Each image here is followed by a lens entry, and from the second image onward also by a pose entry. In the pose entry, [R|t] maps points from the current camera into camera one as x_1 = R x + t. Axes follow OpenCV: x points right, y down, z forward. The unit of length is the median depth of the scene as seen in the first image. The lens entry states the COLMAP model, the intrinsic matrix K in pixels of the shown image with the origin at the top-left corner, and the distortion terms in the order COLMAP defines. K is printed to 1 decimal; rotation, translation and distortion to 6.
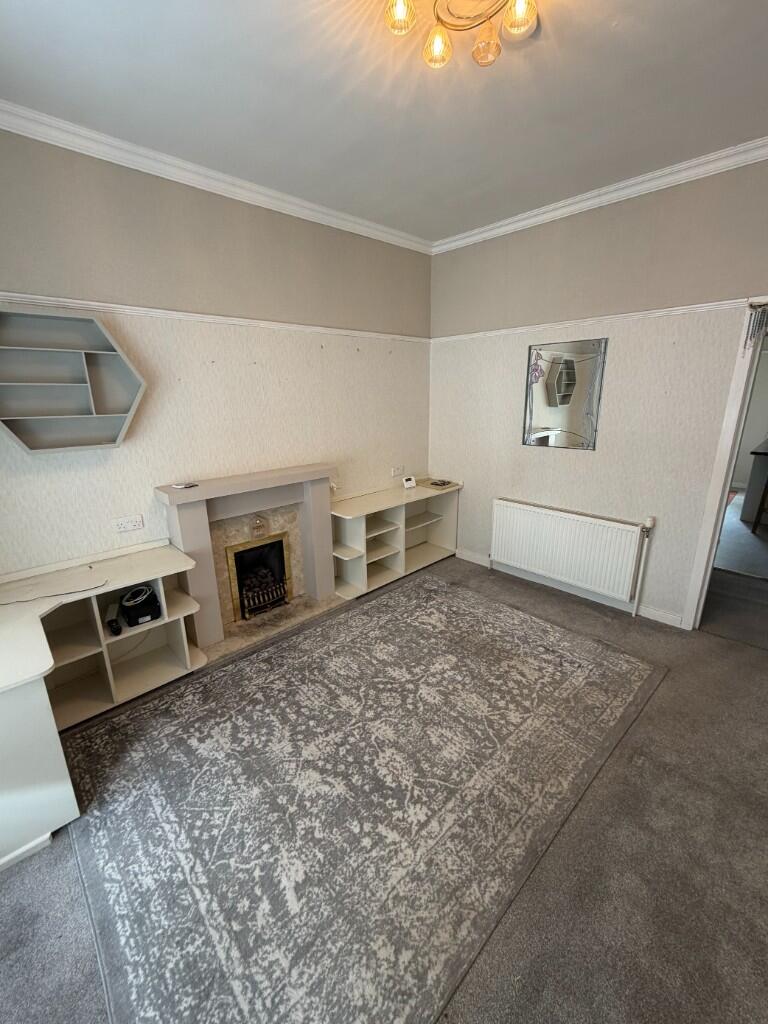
lens RADIAL K [[424.0, 0, 379.4], [0, 424.0, 511.0], [0, 0, 1]] dist [0.000362, 0.000143]
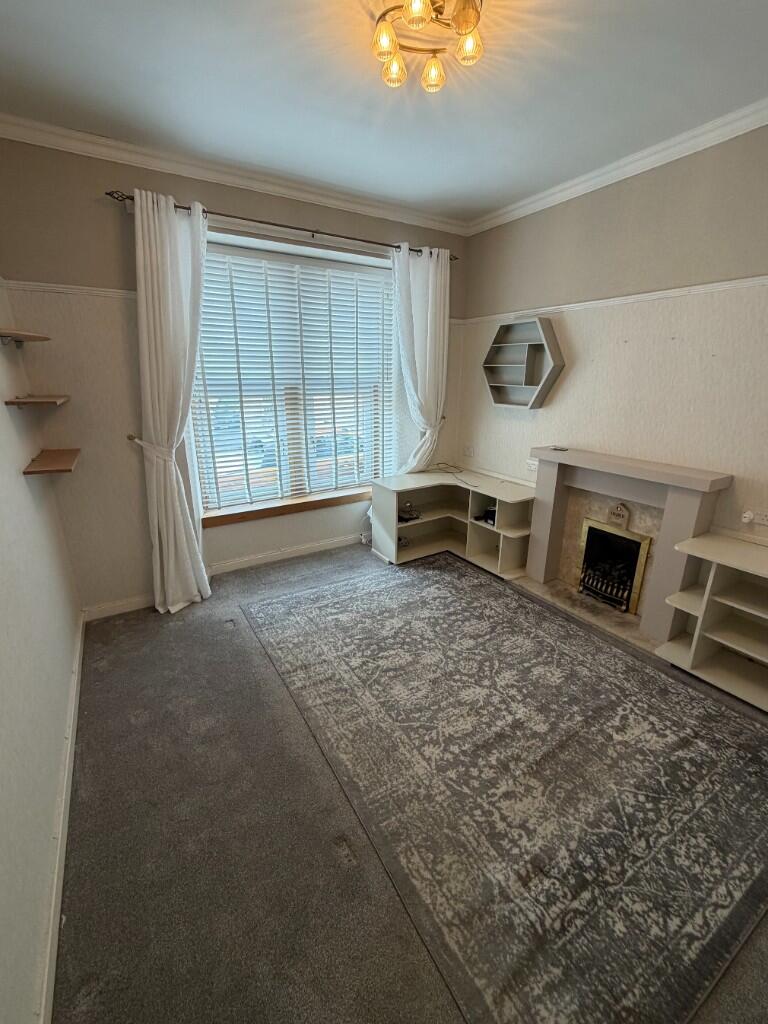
lens RADIAL K [[424.0, 0, 377.9], [0, 424.0, 508.6], [0, 0, 1]] dist [0.000362, 0.000143]
pose [[-0.211929, 0.311275, -0.926388, 0.973134], [-0.266676, 0.893526, 0.361240, -0.240306], [0.940197, 0.323603, -0.106354, 0.810129]]
